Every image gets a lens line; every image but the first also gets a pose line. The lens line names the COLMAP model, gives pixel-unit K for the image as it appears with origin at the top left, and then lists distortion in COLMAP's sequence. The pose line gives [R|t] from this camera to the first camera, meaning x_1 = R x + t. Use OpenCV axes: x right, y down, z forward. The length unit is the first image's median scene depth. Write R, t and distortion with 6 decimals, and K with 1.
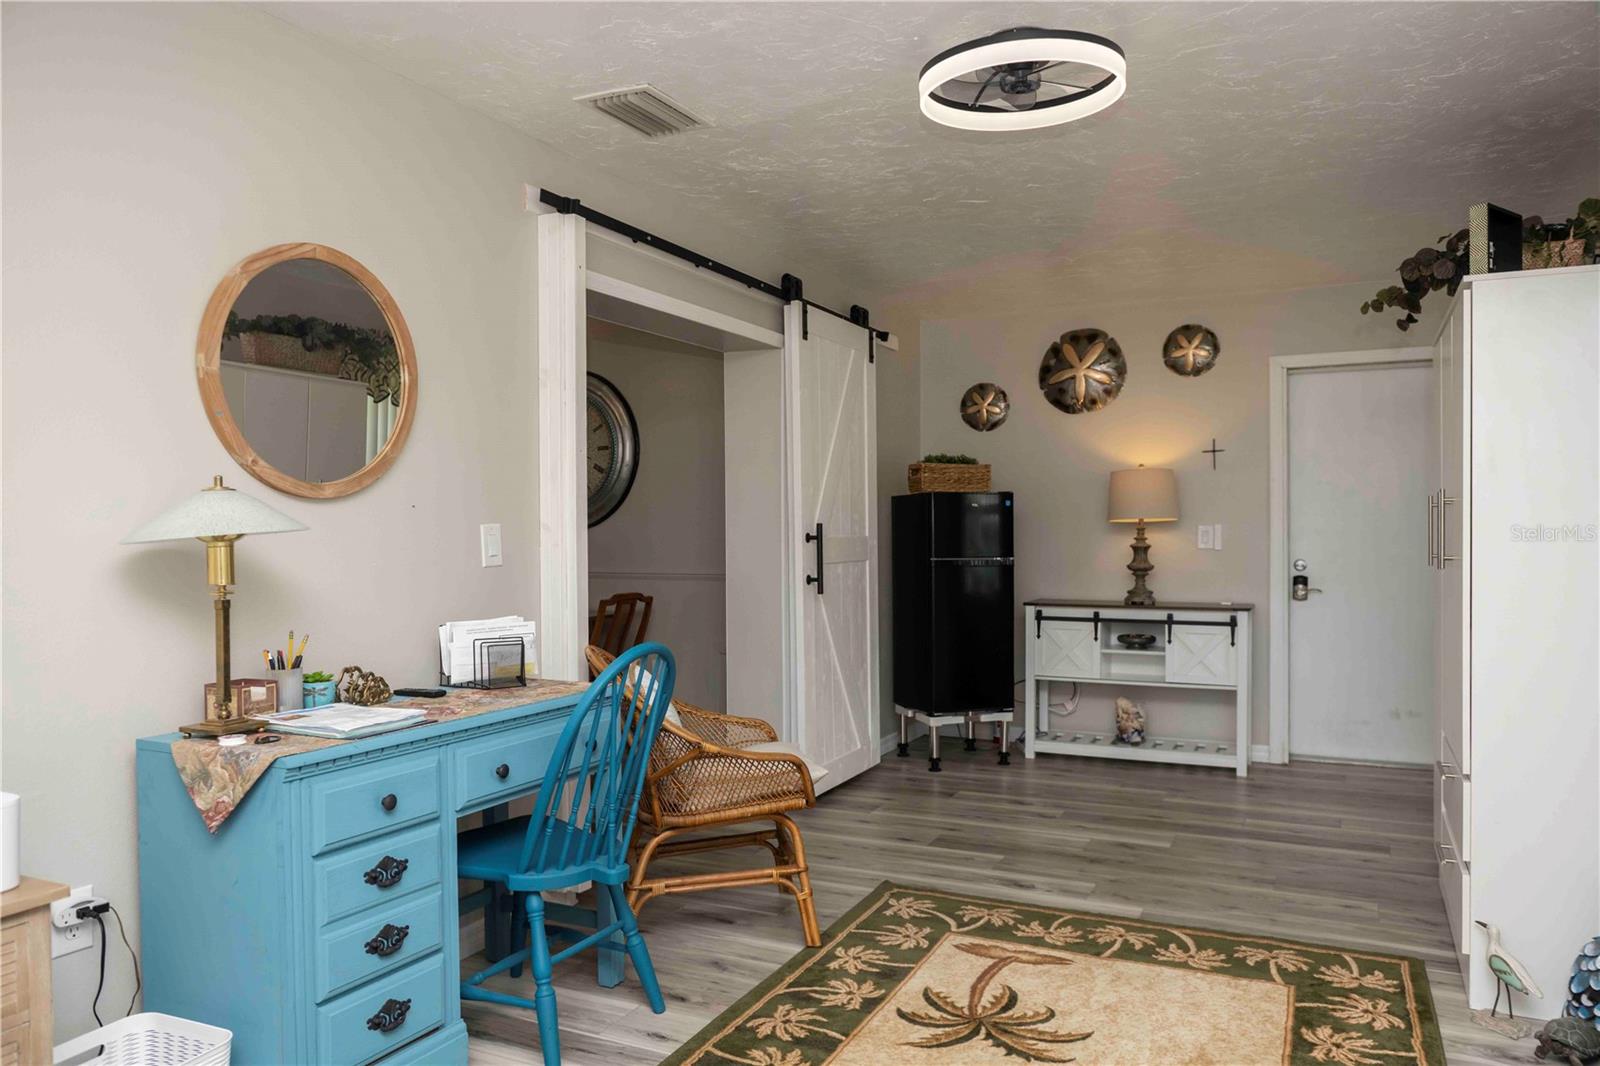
lens RADIAL K [[1106.7, 0, 799.3], [0, 1106.7, 550.2], [0, 0, 1]] dist [-0.004964, -0.003902]
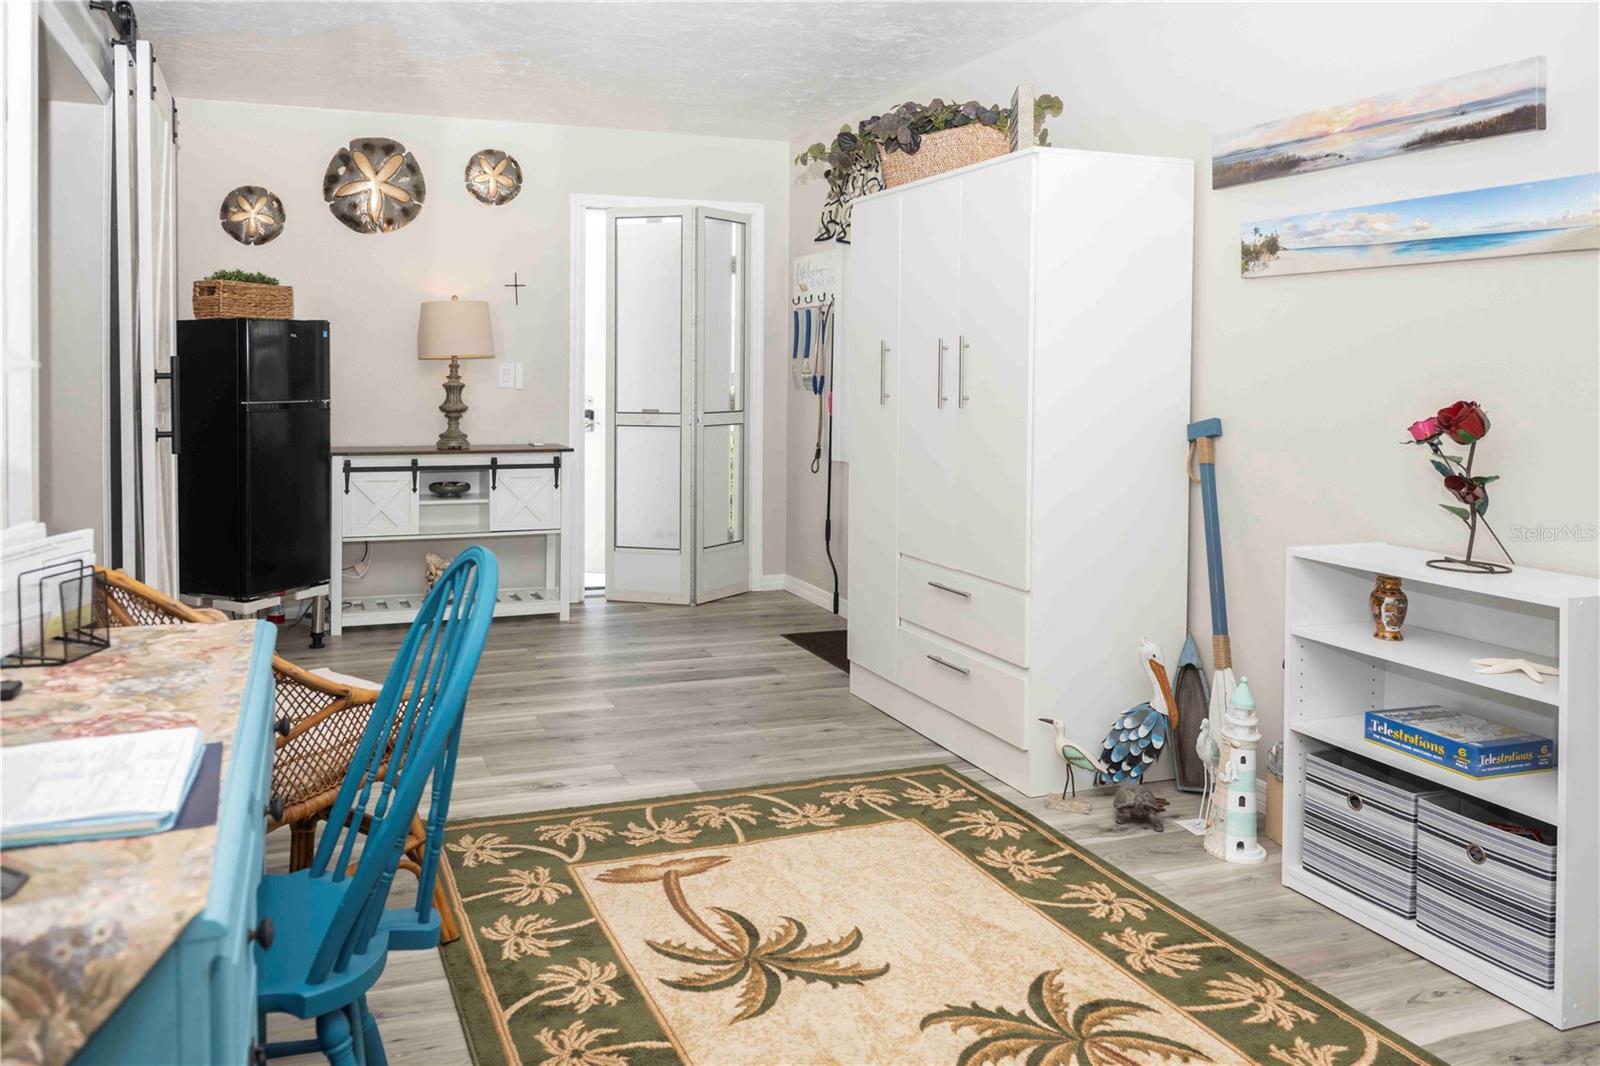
lens RADIAL K [[1144.7, 0, 667.3], [0, 1144.7, 402.2], [0, 0, 1]] dist [-0.011159, -0.002790]
pose [[0.724525, -0.013559, 0.689115, -0.228869], [0.004231, 0.999875, 0.015226, -0.003550], [-0.689236, -0.008116, 0.724492, 0.206651]]
